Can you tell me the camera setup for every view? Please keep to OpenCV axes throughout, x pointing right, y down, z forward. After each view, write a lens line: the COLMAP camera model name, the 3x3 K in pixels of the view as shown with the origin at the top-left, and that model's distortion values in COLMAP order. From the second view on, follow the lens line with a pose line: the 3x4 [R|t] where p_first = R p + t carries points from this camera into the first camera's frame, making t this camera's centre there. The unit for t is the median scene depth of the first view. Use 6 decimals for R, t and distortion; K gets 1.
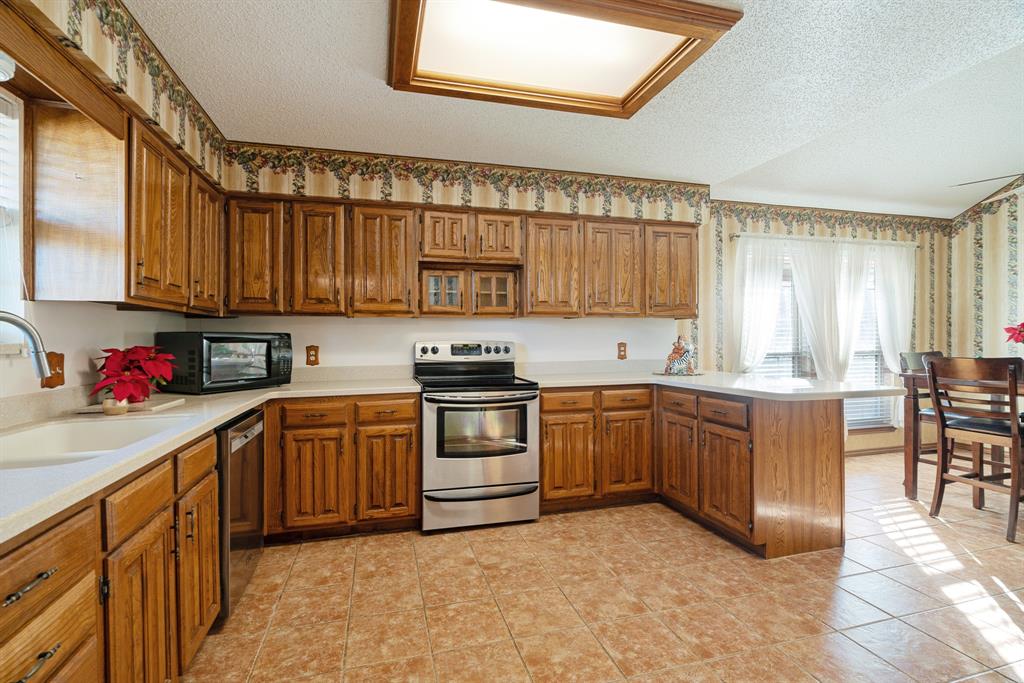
lens RADIAL K [[467.1, 0, 510.7], [0, 467.1, 337.9], [0, 0, 1]] dist [-0.010529, 0.003115]
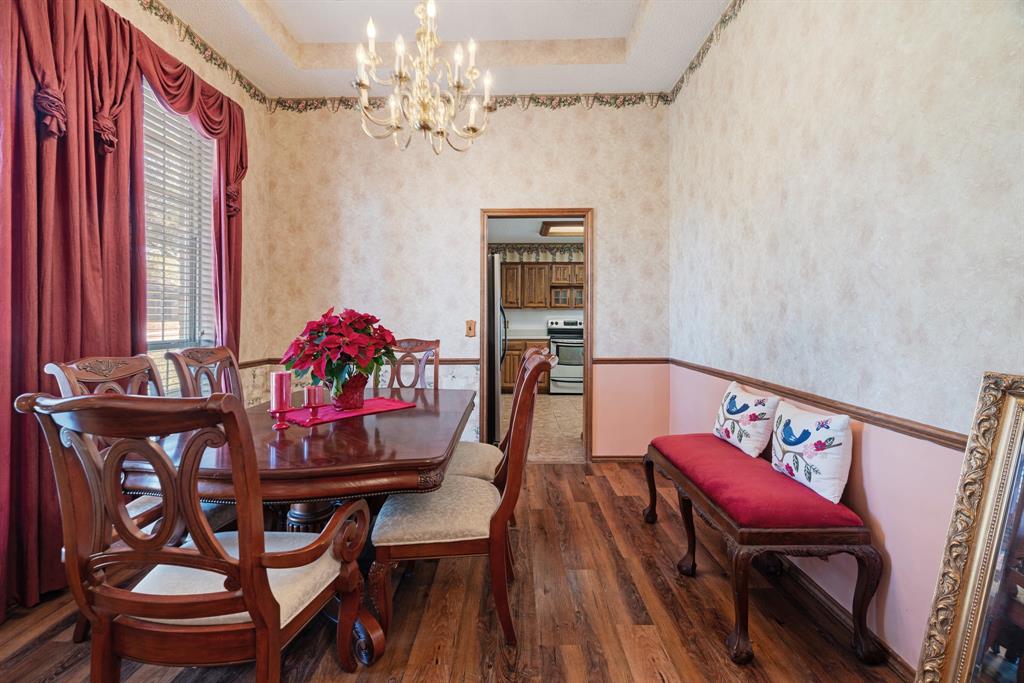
lens RADIAL K [[467.1, 0, 514.9], [0, 467.1, 336.3], [0, 0, 1]] dist [-0.010529, 0.003115]
pose [[0.958291, 0.015020, -0.285398, 0.324848], [-0.009407, 0.999735, 0.021027, 0.047413], [0.285638, -0.017465, 0.958178, -1.381181]]
